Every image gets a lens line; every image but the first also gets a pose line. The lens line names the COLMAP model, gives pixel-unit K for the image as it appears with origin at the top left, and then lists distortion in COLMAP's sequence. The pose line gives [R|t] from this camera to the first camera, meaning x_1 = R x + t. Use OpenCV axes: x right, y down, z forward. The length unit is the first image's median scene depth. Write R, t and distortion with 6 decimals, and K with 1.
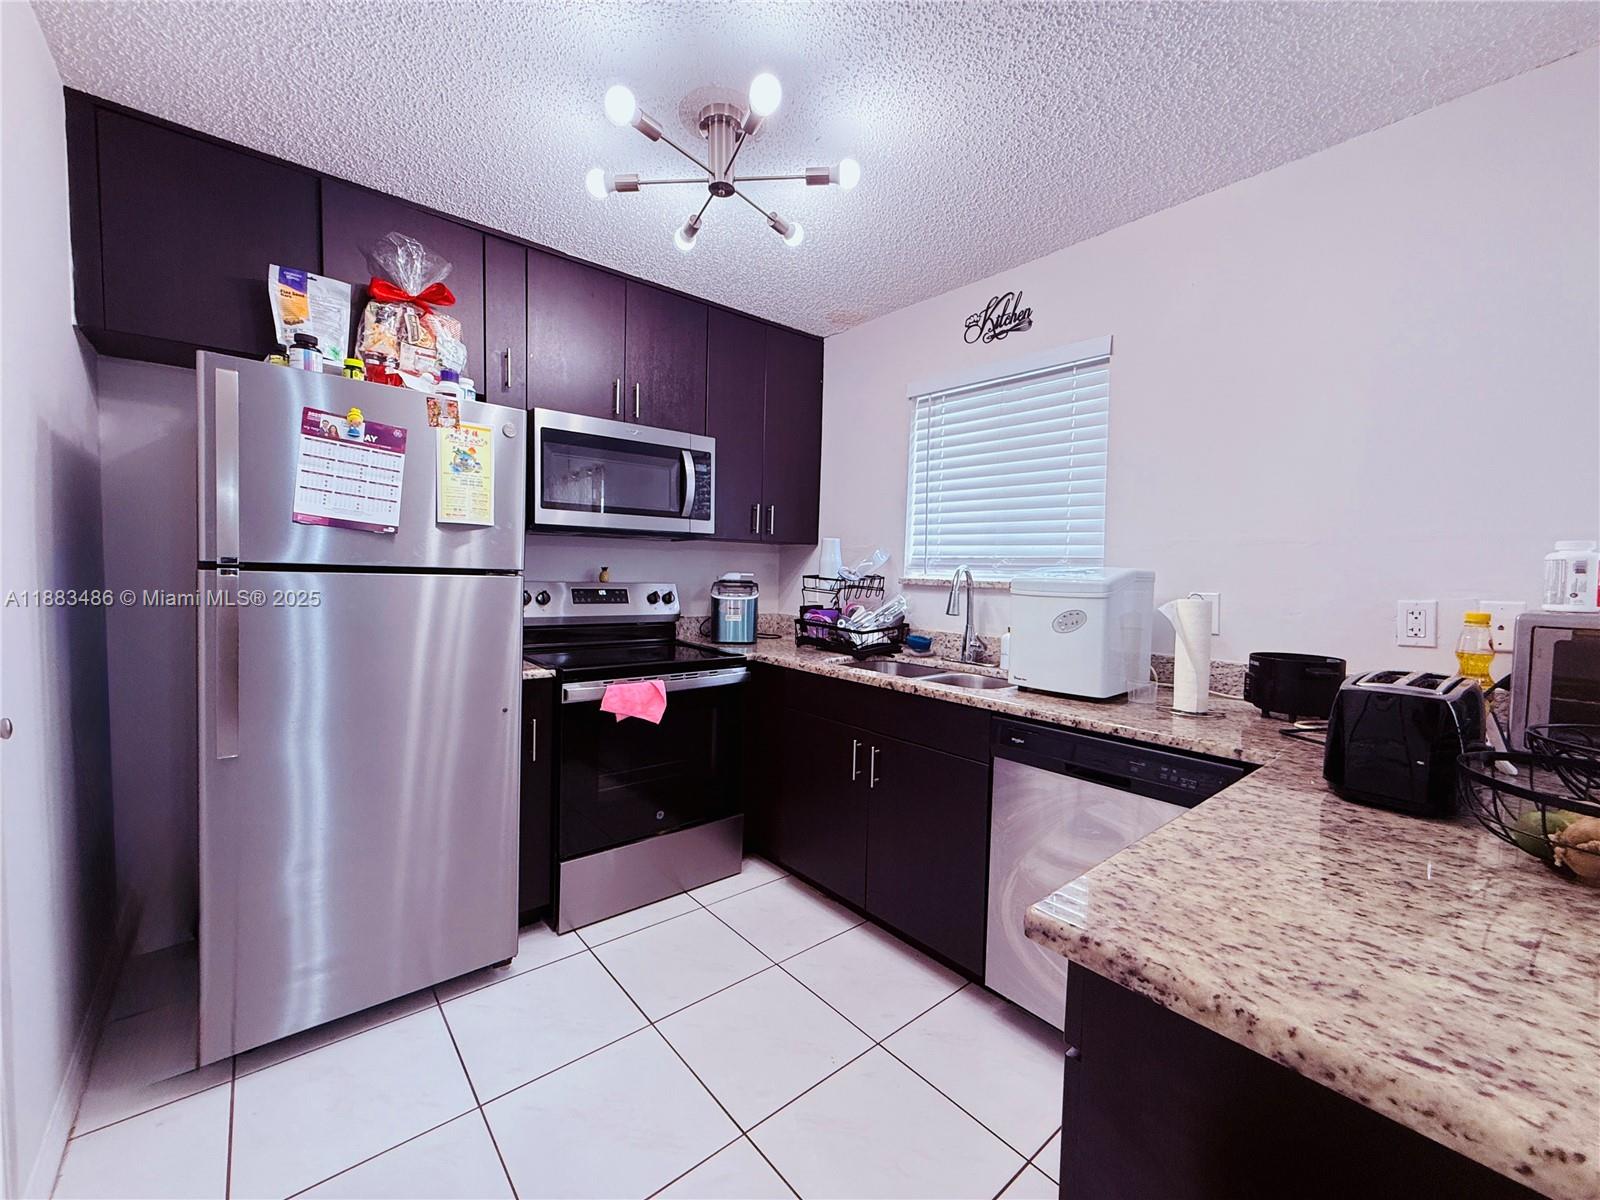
lens RADIAL K [[639.5, 0, 800.0], [0, 639.5, 596.7], [0, 0, 1]] dist [0.000032, 0.000462]
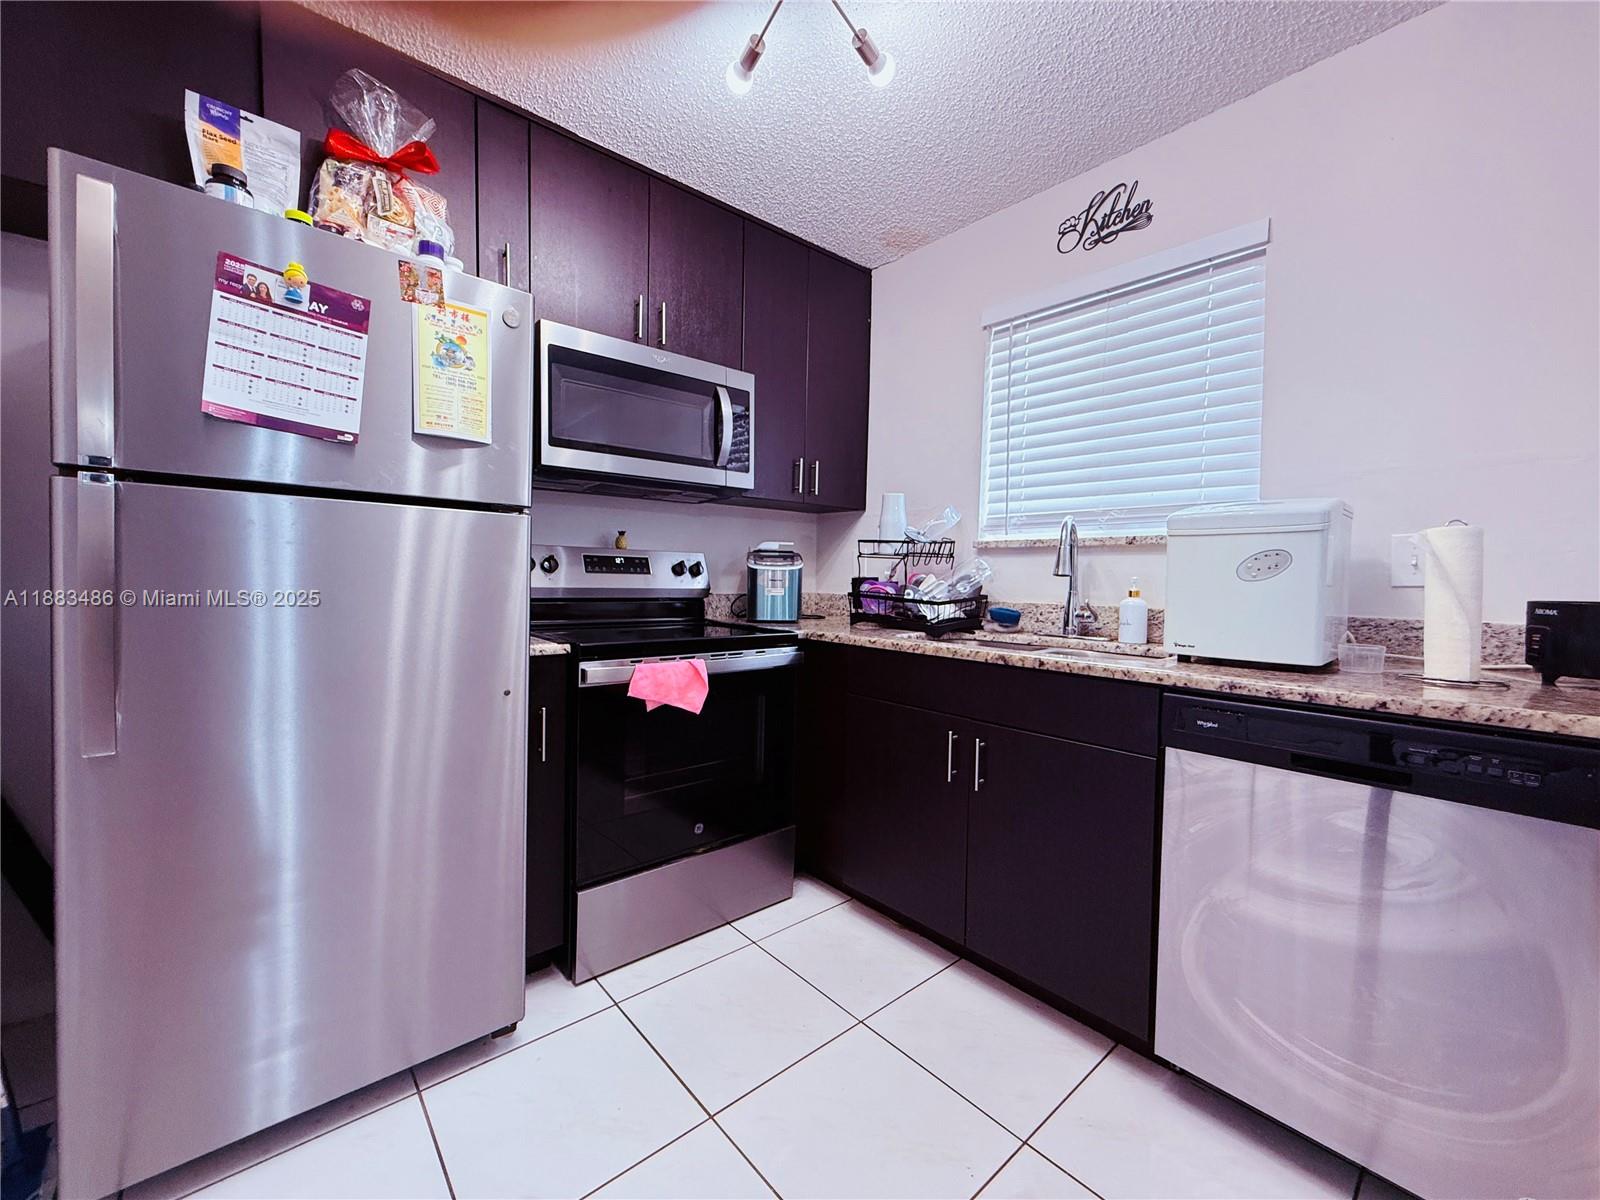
lens RADIAL K [[639.5, 0, 799.1], [0, 639.5, 598.0], [0, 0, 1]] dist [0.000032, 0.000462]
pose [[0.999919, -0.007784, 0.010073, -0.108436], [0.007858, 0.999942, -0.007403, 0.064634], [-0.010015, 0.007482, 0.999922, 0.211966]]
